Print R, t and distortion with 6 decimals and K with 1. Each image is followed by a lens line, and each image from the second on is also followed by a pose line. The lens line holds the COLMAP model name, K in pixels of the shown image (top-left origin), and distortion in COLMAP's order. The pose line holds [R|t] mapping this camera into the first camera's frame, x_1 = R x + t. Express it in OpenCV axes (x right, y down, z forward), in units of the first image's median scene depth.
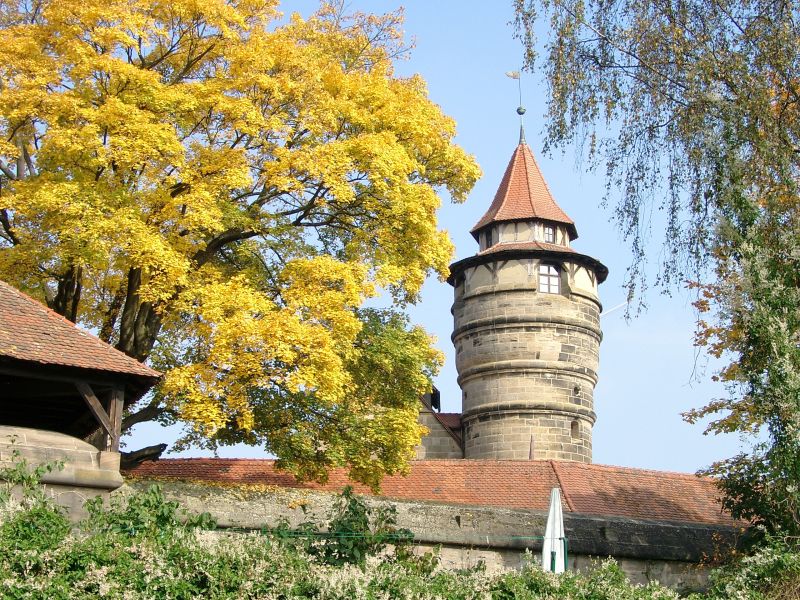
lens RADIAL K [[1243.6, 0, 400.4], [0, 1243.6, 300.7], [0, 0, 1]] dist [-0.002570, 0.000000]
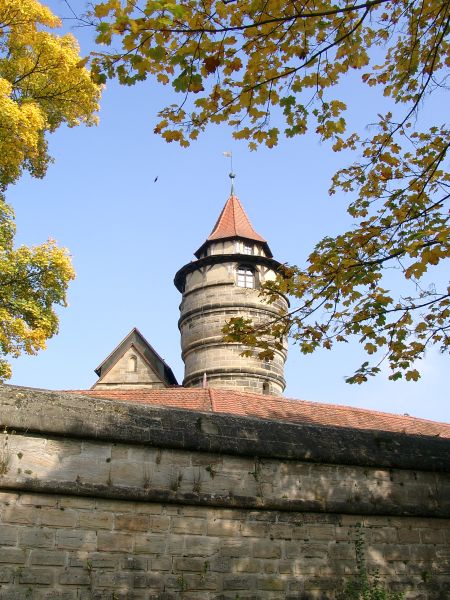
lens RADIAL K [[597.4, 0, 224.8], [0, 597.4, 298.8], [0, 0, 1]] dist [-0.133226, 0.000000]
pose [[0.998667, -0.027432, -0.043729, 0.126615], [0.020410, 0.987921, -0.153608, 0.104332], [0.047414, 0.152511, 0.987164, 0.375389]]
